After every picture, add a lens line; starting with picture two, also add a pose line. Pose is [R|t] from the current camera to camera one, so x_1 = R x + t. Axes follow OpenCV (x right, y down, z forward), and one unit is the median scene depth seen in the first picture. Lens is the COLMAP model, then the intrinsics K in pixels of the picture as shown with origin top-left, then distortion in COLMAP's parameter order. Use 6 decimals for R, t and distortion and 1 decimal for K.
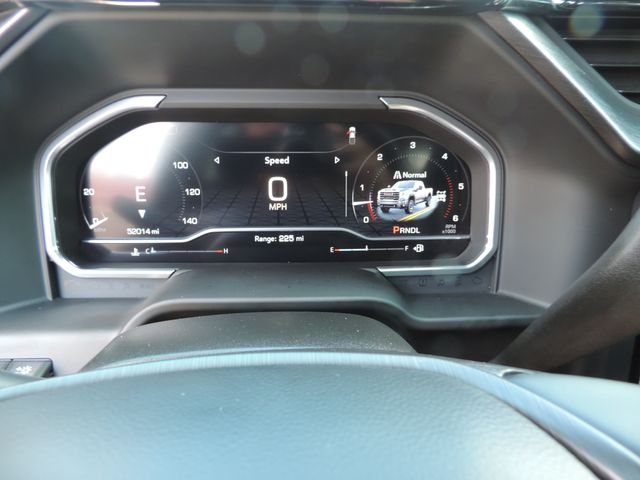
lens RADIAL K [[445.3, 0, 320.0], [0, 445.3, 240.0], [0, 0, 1]] dist [-0.004352, 0.000051]
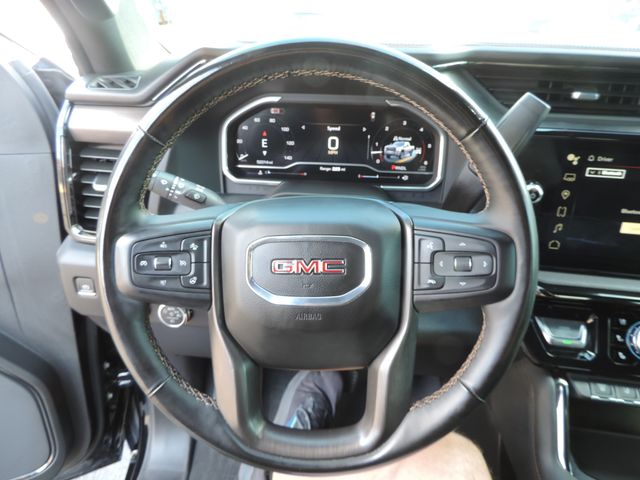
lens RADIAL K [[445.3, 0, 320.0], [0, 445.3, 240.0], [0, 0, 1]] dist [-0.004352, 0.000051]
pose [[0.991663, 0.065662, -0.110870, 0.090900], [-0.049205, 0.988188, 0.145134, 0.023604], [0.119090, -0.138469, 0.983180, -0.973240]]
